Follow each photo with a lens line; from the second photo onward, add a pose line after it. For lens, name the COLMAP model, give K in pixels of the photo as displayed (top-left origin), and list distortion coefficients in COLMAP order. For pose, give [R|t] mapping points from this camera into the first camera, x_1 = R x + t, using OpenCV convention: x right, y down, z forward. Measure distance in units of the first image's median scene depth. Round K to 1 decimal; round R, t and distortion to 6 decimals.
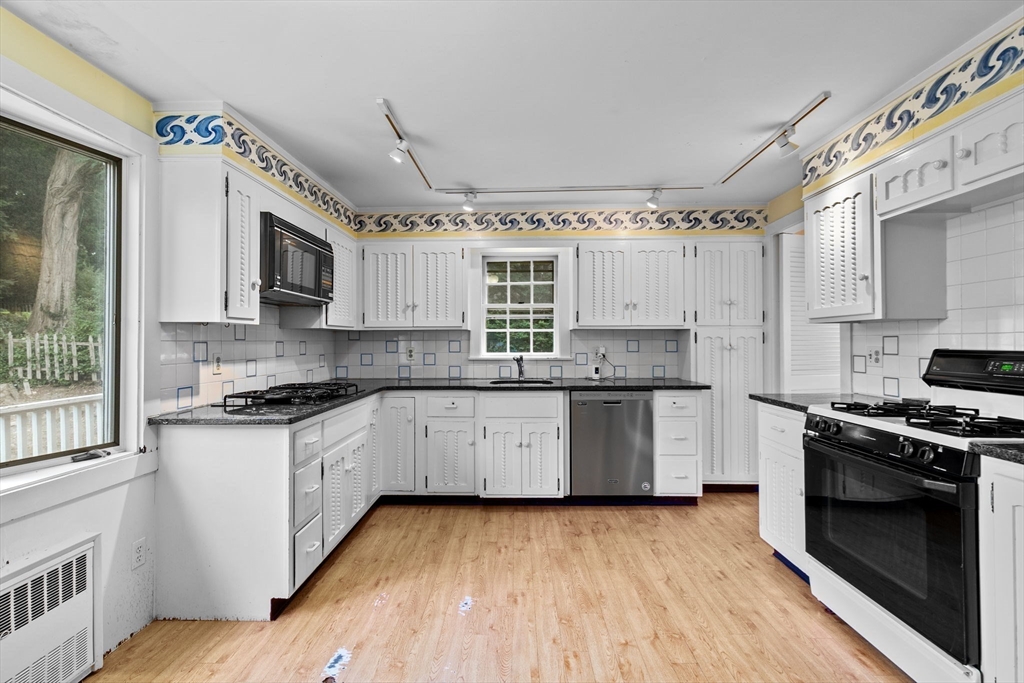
lens RADIAL K [[460.9, 0, 508.3], [0, 460.9, 339.0], [0, 0, 1]] dist [0.011711, -0.003324]
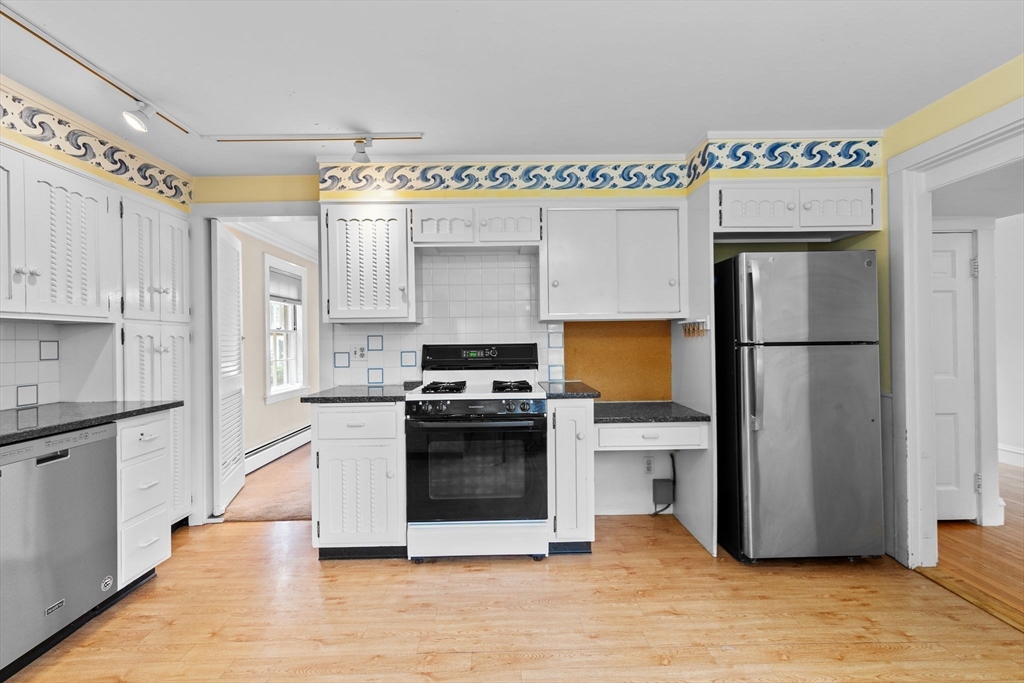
lens RADIAL K [[460.9, 0, 508.3], [0, 460.9, 339.0], [0, 0, 1]] dist [0.011711, -0.003324]
pose [[-0.034637, 0.005335, 0.999386, -0.379172], [0.005827, 0.999970, -0.005136, 0.009799], [-0.999383, 0.005646, -0.034667, 0.585704]]
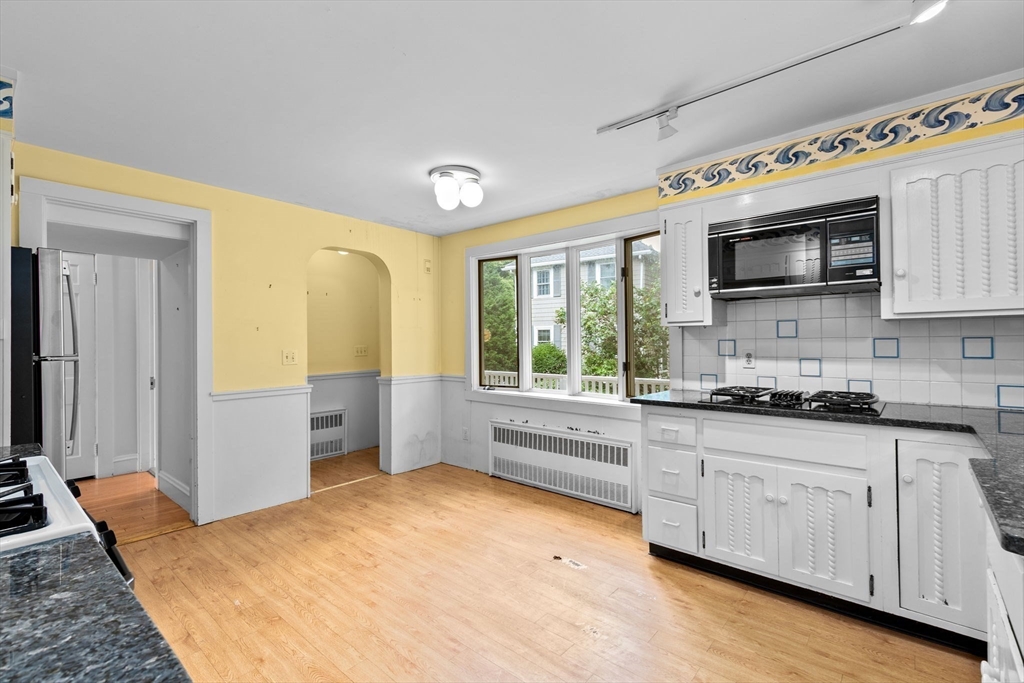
lens RADIAL K [[460.9, 0, 508.3], [0, 460.9, 339.0], [0, 0, 1]] dist [0.011711, -0.003324]
pose [[-0.642237, 0.003891, -0.766496, 0.537540], [0.014601, 0.999868, -0.007158, 0.003544], [0.766367, -0.015789, -0.642209, 1.110746]]
